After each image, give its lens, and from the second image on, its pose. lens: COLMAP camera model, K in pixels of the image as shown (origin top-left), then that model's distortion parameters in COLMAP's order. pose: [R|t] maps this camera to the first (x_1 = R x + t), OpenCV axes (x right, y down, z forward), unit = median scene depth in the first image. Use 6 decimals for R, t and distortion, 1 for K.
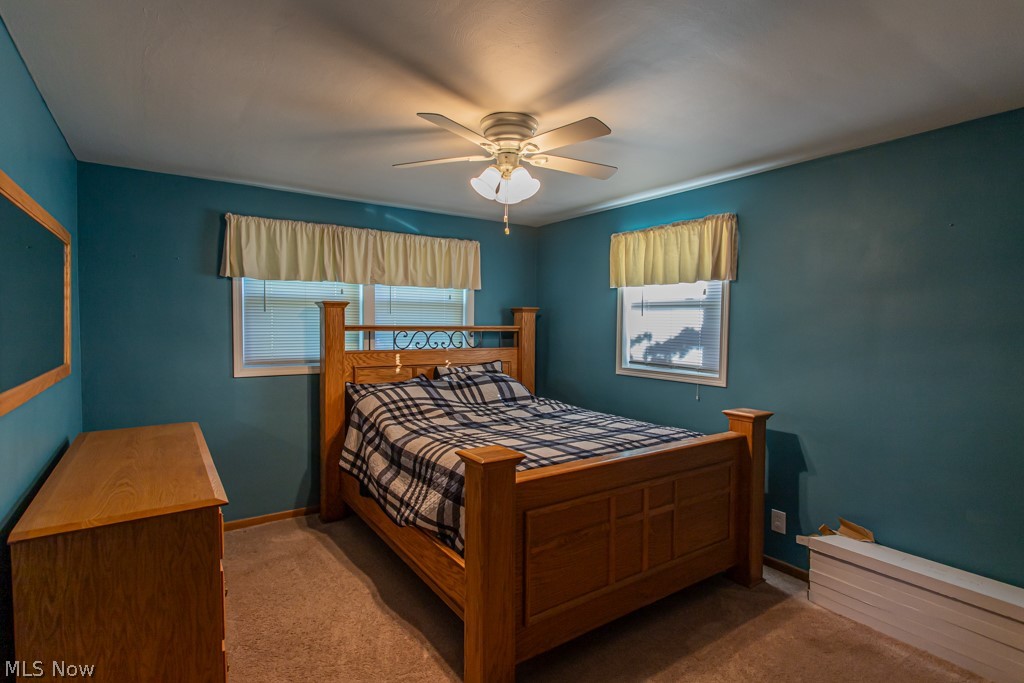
lens RADIAL K [[508.6, 0, 508.9], [0, 508.6, 341.2], [0, 0, 1]] dist [-0.001560, 0.000731]
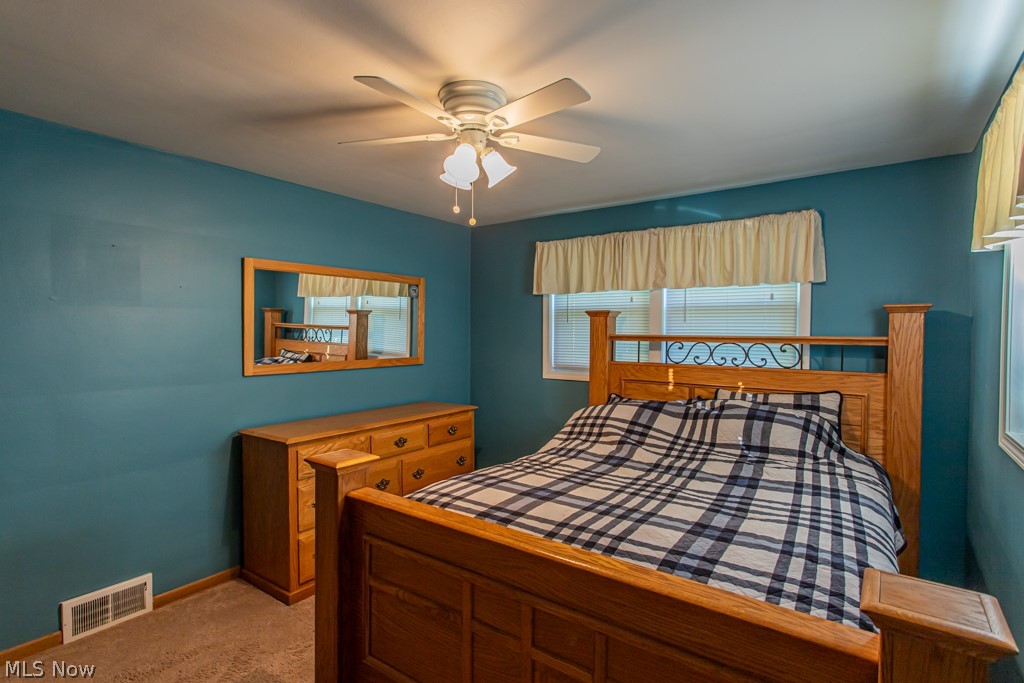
lens RADIAL K [[508.6, 0, 512.7], [0, 508.6, 341.9], [0, 0, 1]] dist [-0.001560, 0.000731]
pose [[0.339751, 0.012745, -0.940429, 0.507069], [-0.036659, 0.999328, 0.000299, -0.010461], [0.939801, 0.034373, 0.339990, 0.478477]]
